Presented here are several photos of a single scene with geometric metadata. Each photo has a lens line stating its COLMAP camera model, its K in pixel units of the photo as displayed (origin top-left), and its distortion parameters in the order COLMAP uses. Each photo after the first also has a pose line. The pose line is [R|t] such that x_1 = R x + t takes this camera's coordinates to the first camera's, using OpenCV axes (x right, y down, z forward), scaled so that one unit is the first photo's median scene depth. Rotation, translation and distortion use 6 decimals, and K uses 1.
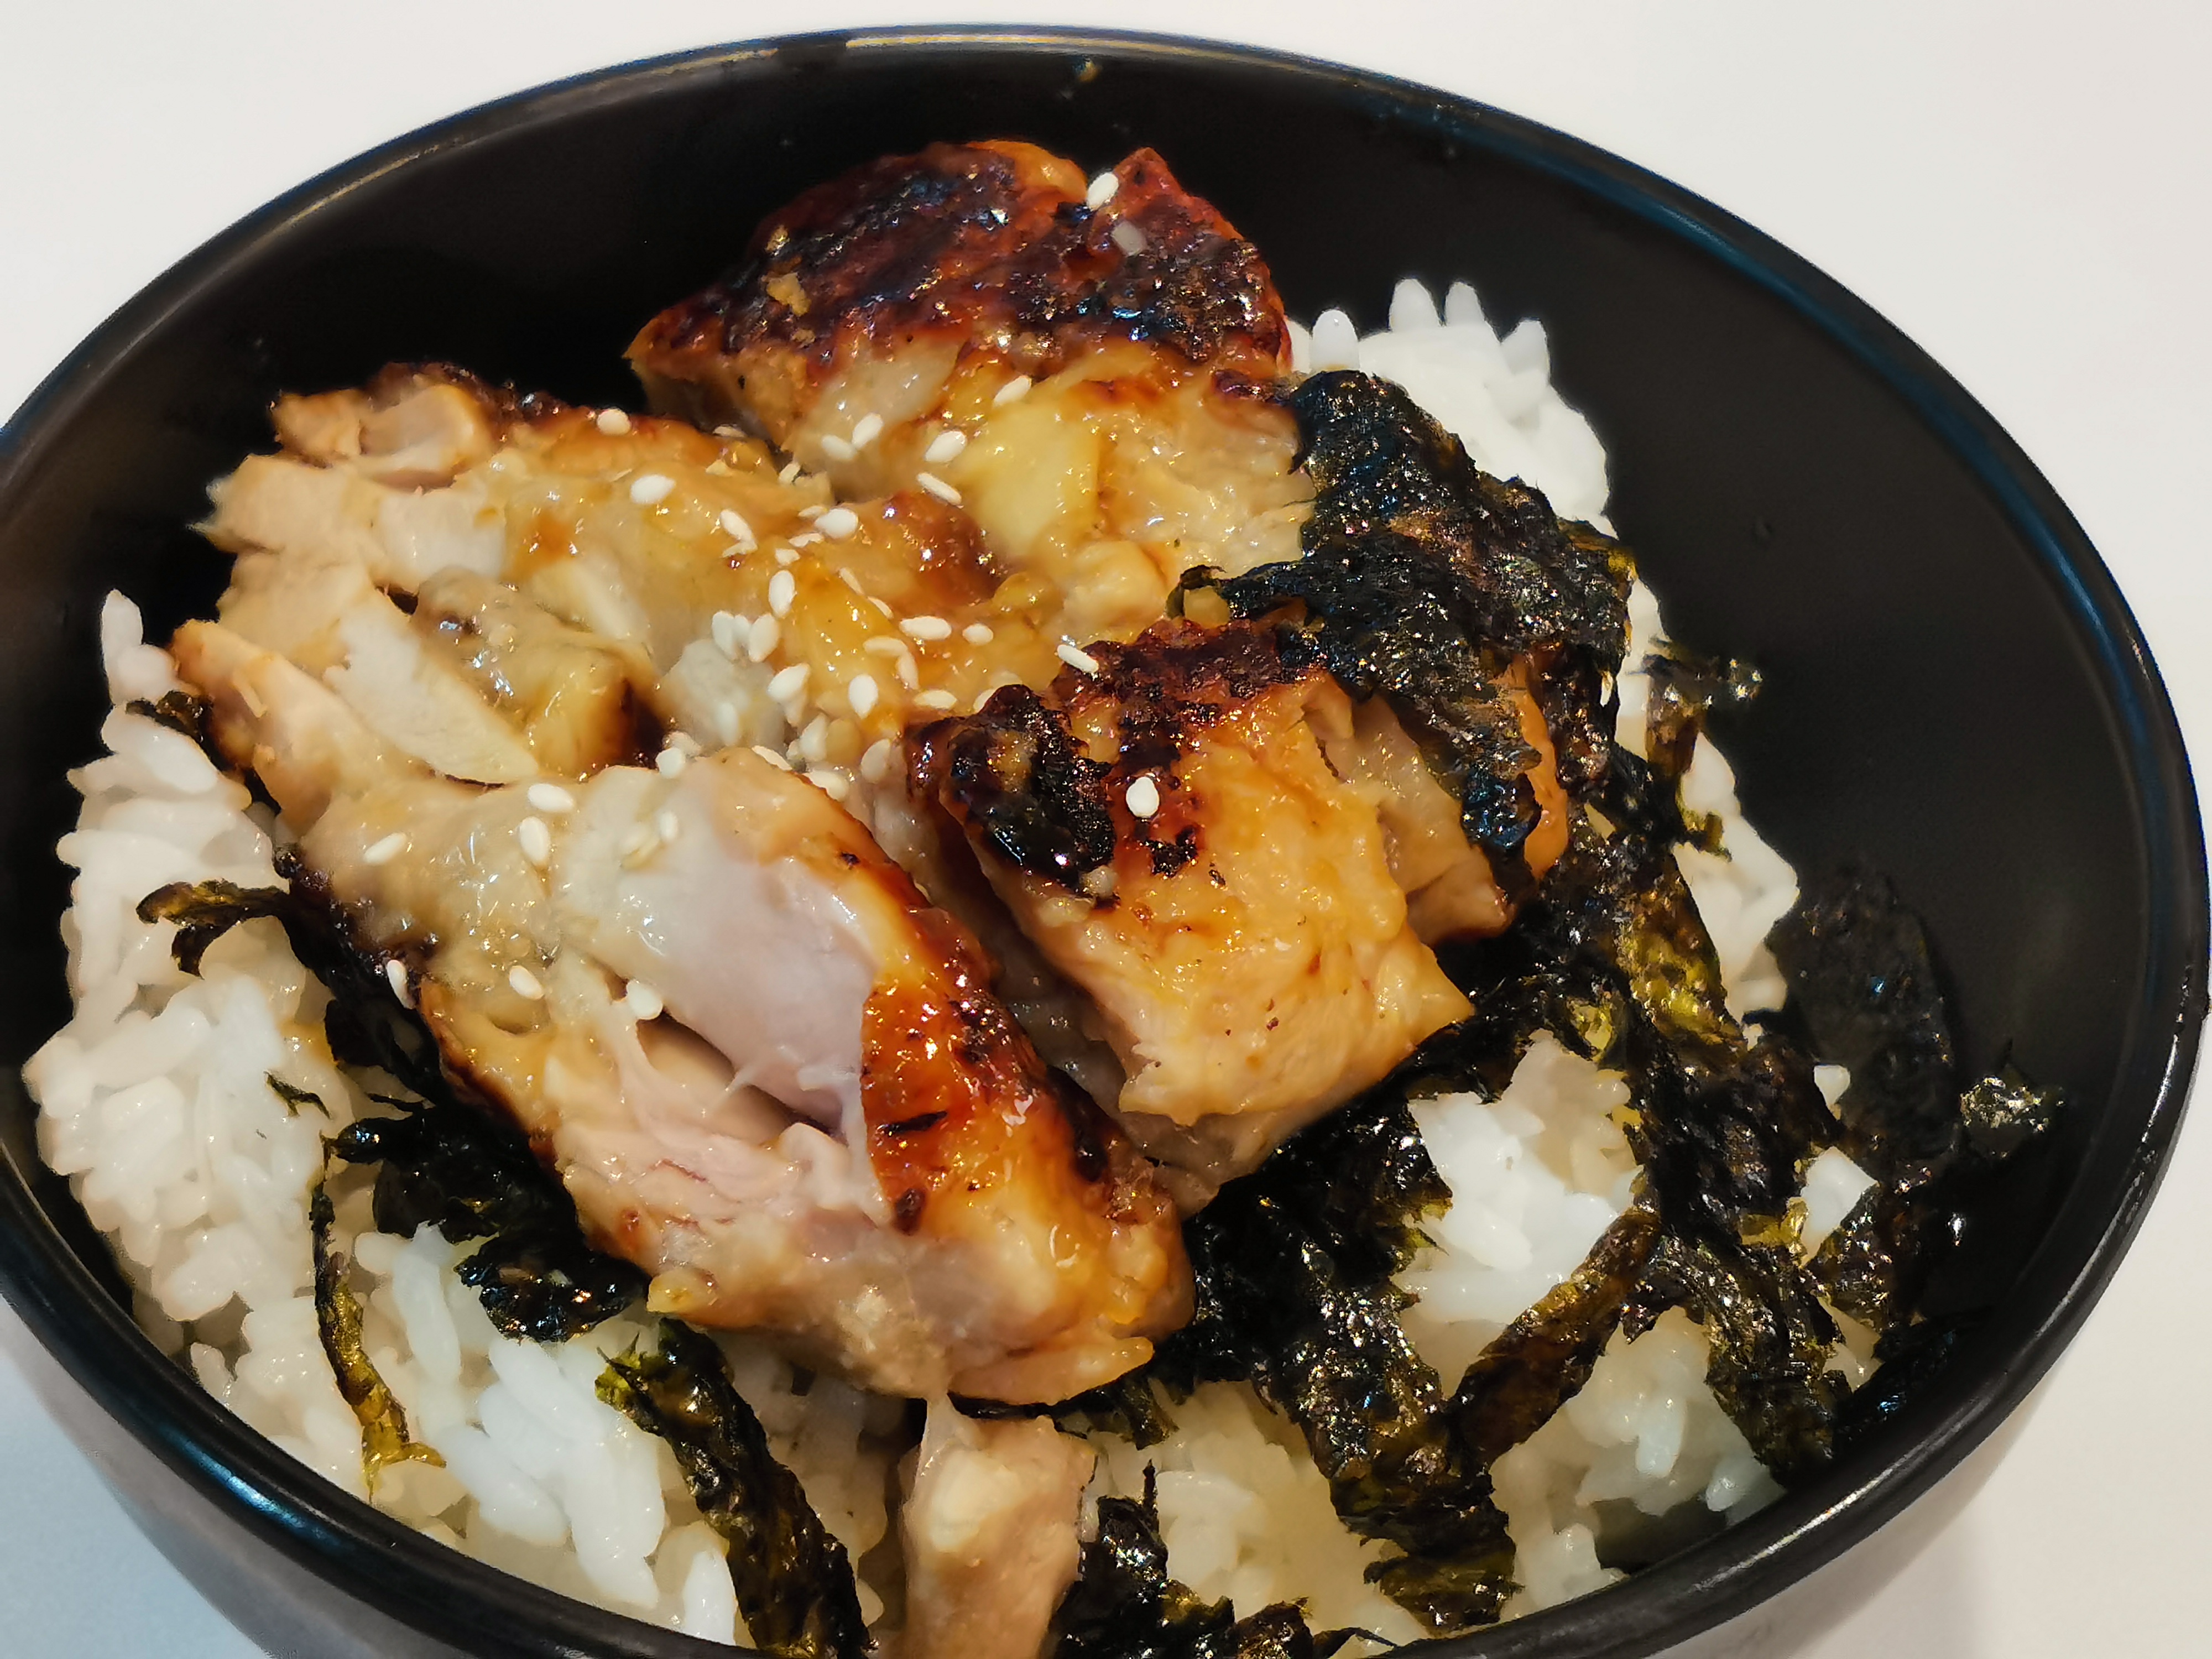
lens RADIAL K [[4990.7, 0, 1106.0], [0, 4990.7, 829.5], [0, 0, 1]] dist [0.072708, 0.389477]
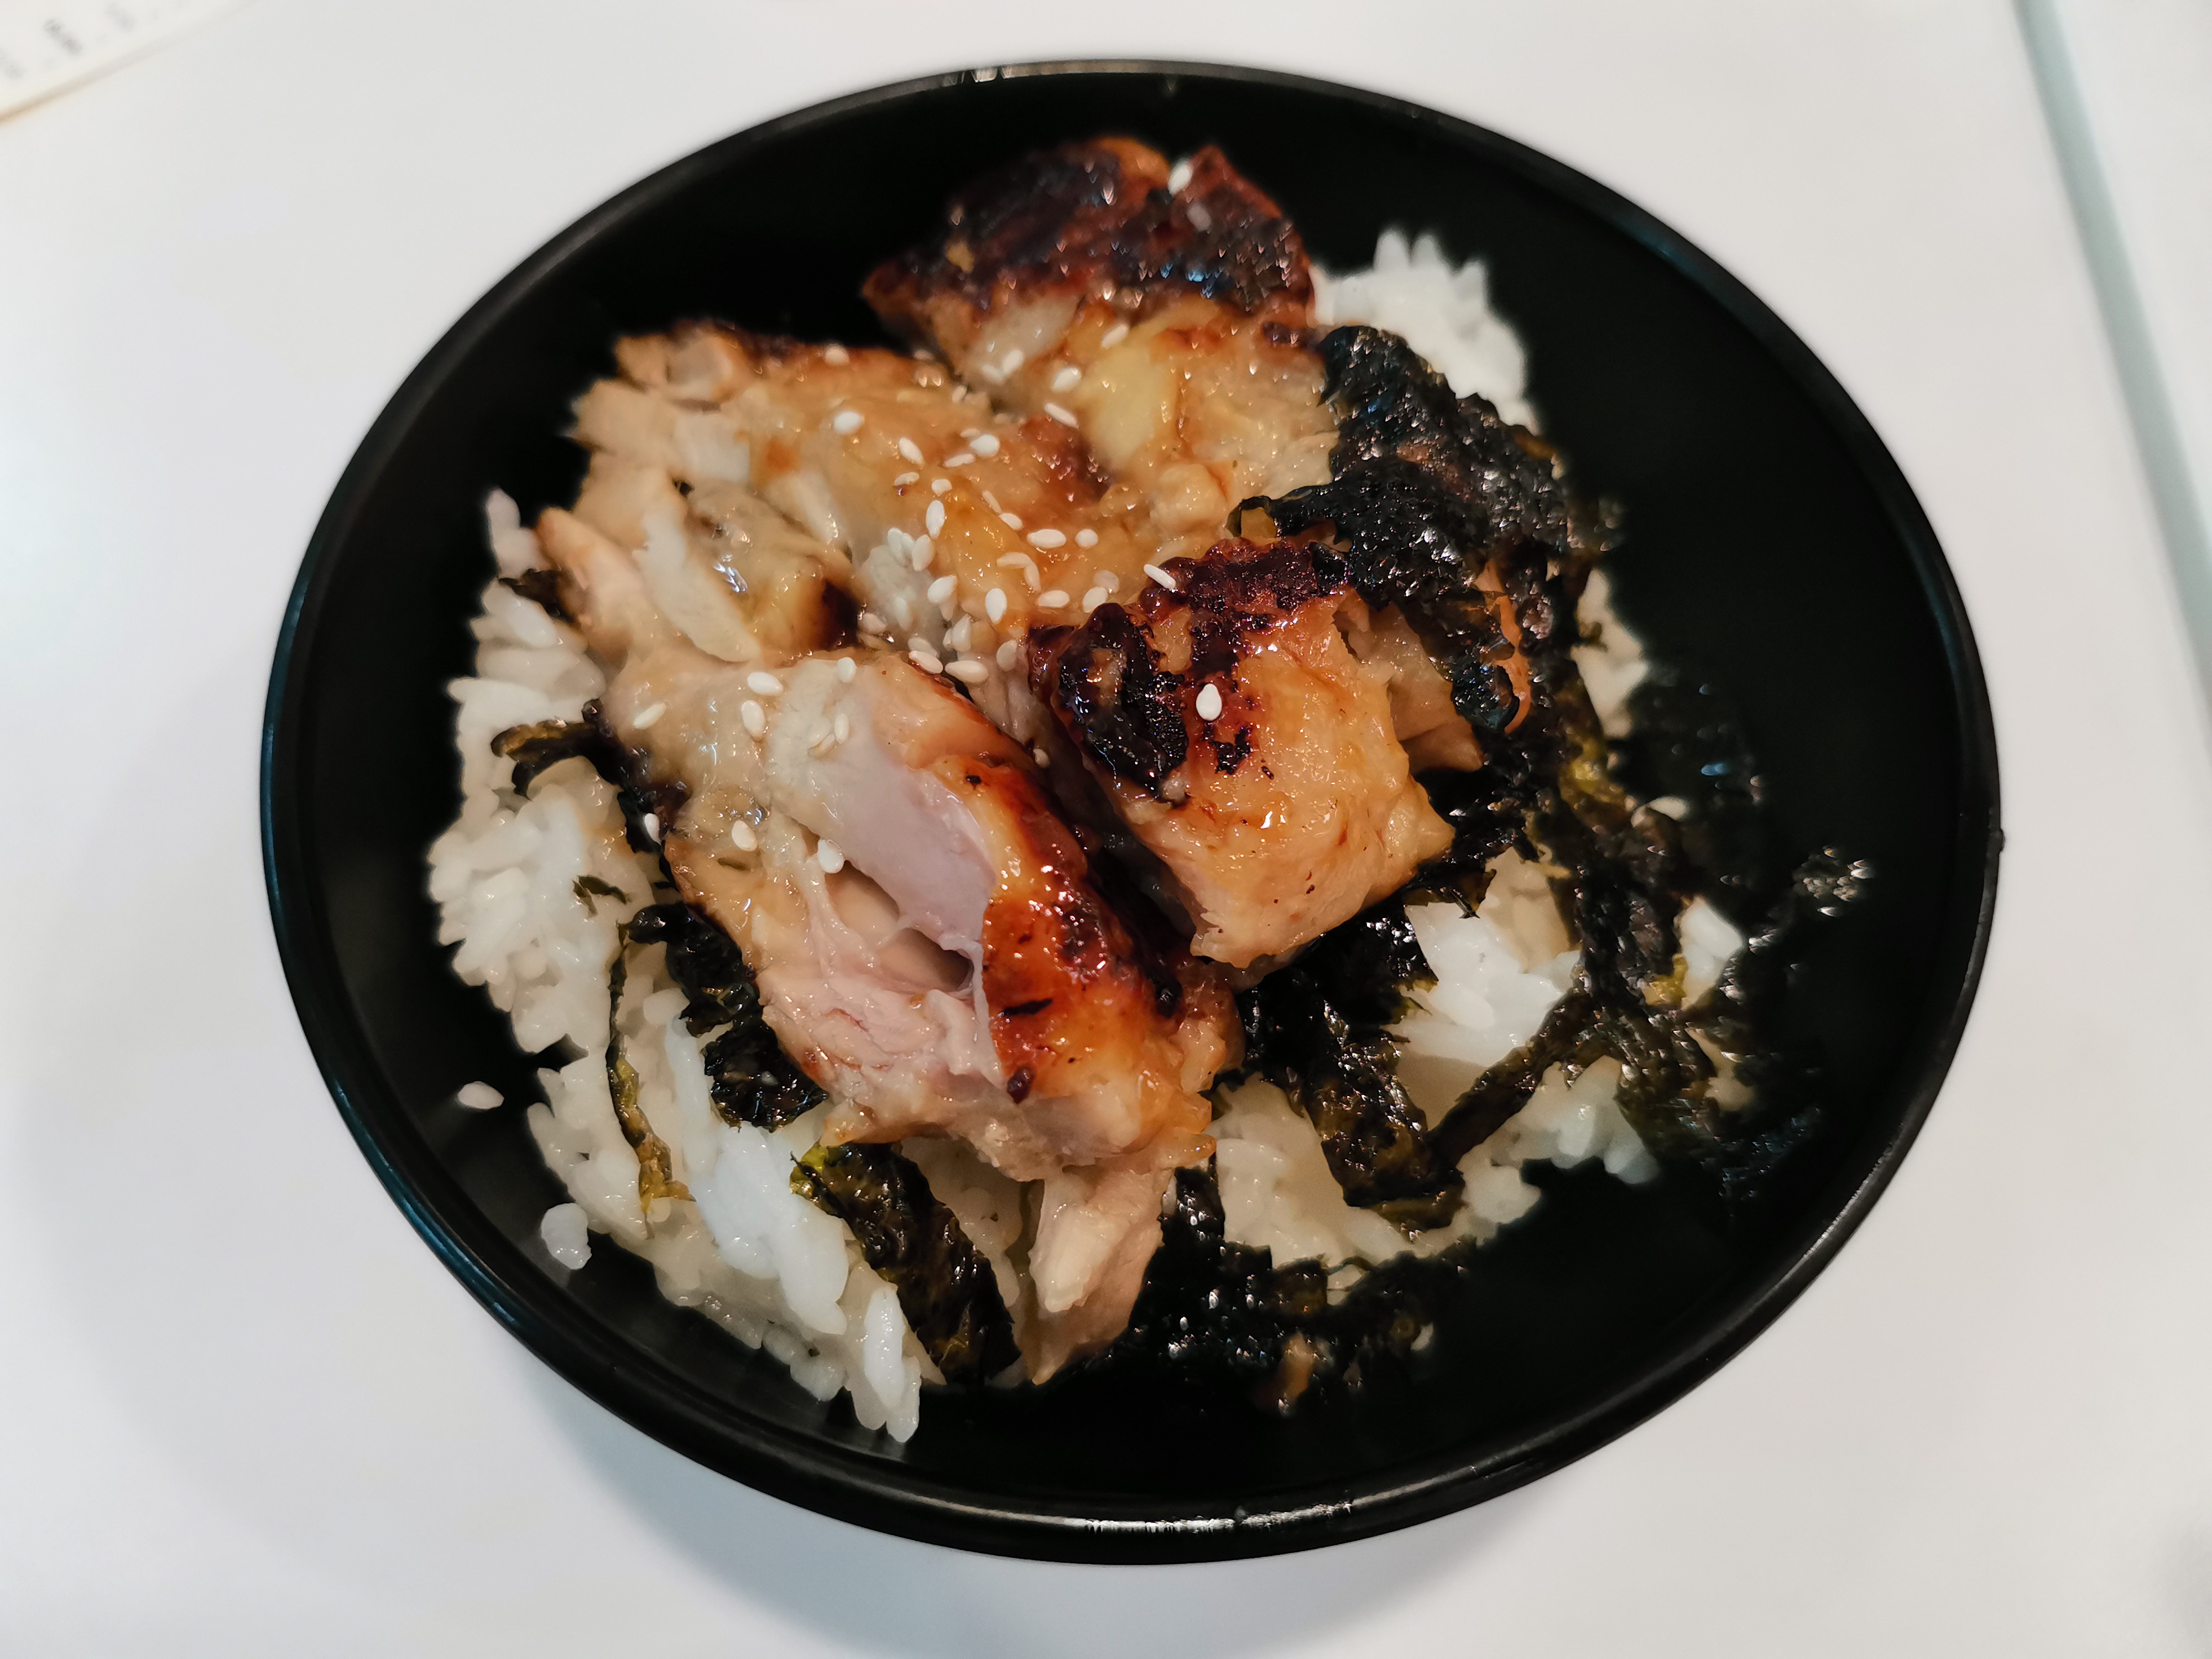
lens RADIAL K [[1774.4, 0, 1106.0], [0, 1774.4, 829.5], [0, 0, 1]] dist [0.032421, -0.180411]
pose [[0.998837, 0.000391, -0.048209, 0.002749], [0.011784, 0.967658, 0.251989, -0.085914], [0.046748, -0.252264, 0.966528, 0.529666]]
